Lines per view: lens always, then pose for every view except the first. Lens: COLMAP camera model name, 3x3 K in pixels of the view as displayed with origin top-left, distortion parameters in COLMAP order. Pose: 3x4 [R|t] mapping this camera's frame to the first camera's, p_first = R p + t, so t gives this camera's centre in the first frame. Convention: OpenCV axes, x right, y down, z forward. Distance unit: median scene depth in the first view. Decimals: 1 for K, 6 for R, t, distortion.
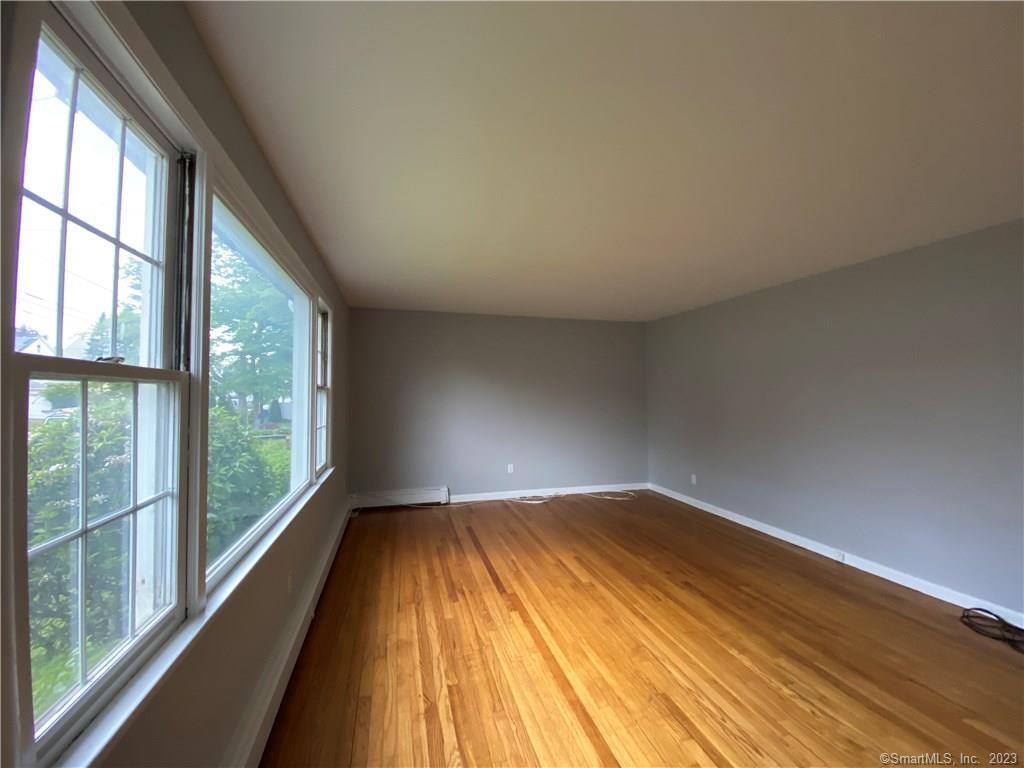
lens RADIAL K [[414.3, 0, 512.0], [0, 414.3, 384.0], [0, 0, 1]] dist [0.037917, -0.026509]
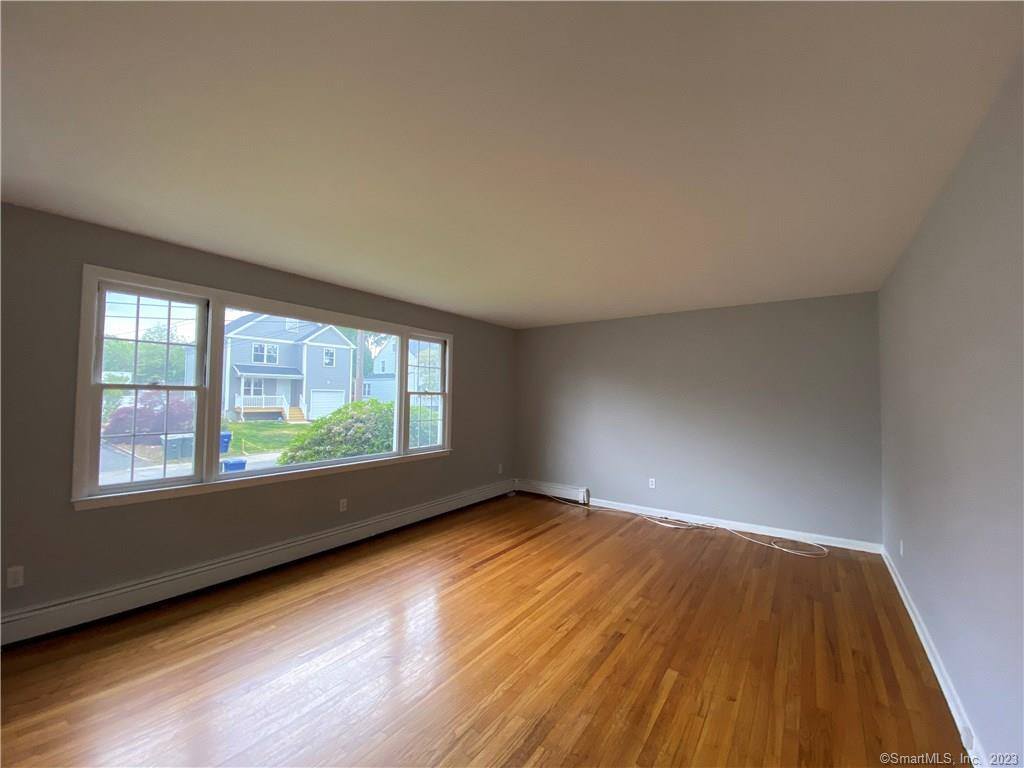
lens RADIAL K [[414.3, 0, 512.0], [0, 414.3, 384.0], [0, 0, 1]] dist [0.037917, -0.026509]
pose [[0.624880, -0.021370, -0.780429, 0.852592], [0.006641, 0.999735, -0.022057, 0.010007], [0.780693, 0.008600, 0.624856, 0.308630]]
